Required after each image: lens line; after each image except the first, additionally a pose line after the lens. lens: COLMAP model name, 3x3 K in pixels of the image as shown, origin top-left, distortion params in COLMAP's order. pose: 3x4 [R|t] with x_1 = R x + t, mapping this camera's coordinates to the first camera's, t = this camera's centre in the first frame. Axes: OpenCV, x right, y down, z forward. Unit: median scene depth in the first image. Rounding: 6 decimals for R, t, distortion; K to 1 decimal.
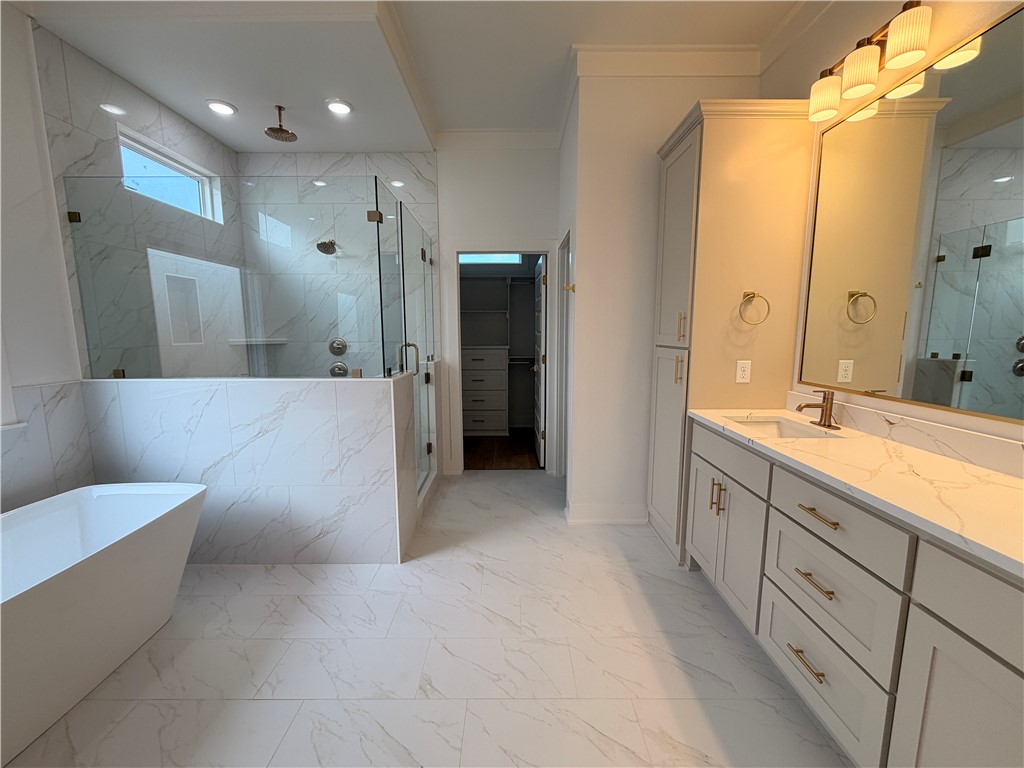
lens RADIAL K [[408.1, 0, 510.0], [0, 408.1, 383.6], [0, 0, 1]] dist [-0.001472, 0.000348]
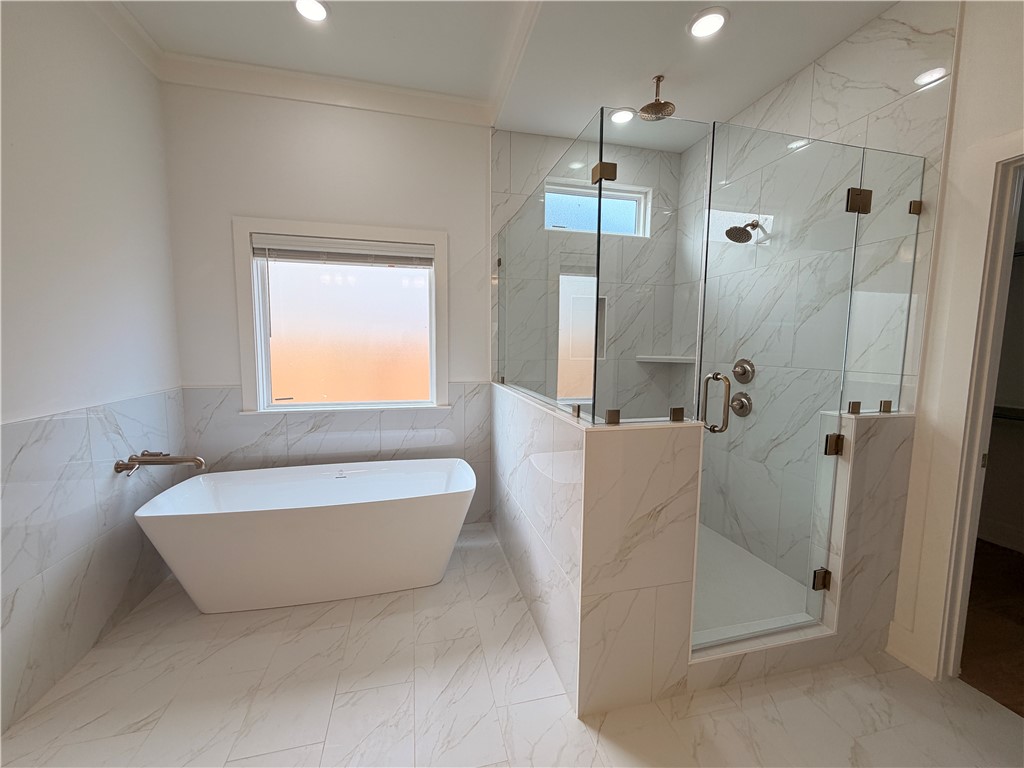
lens RADIAL K [[408.1, 0, 512.7], [0, 408.1, 384.4], [0, 0, 1]] dist [-0.001472, 0.000348]
pose [[0.235818, 0.101164, -0.966517, 0.187392], [-0.133212, 0.988543, 0.070967, -0.071066], [0.962624, 0.112016, 0.246593, 0.486023]]
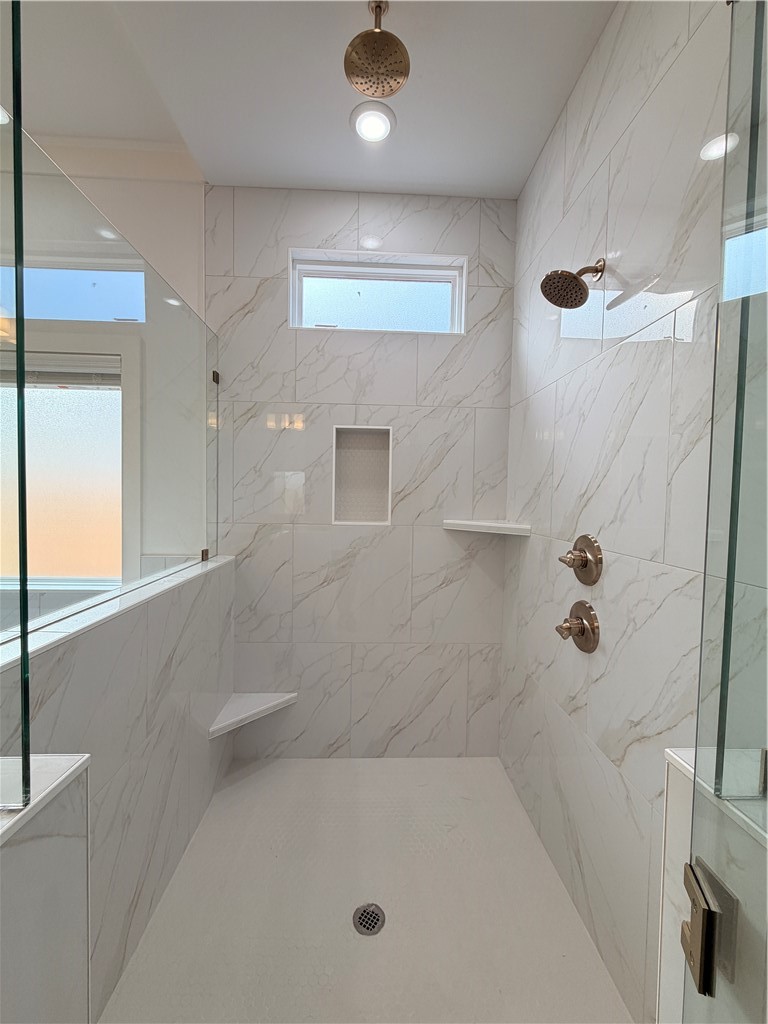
lens RADIAL K [[408.1, 0, 385.7], [0, 408.1, 510.8], [0, 0, 1]] dist [-0.001472, 0.000348]
pose [[0.044242, 0.041850, -0.998144, -0.087361], [-0.147869, 0.988391, 0.034887, -0.130878], [0.988017, 0.146051, 0.049917, 0.885897]]
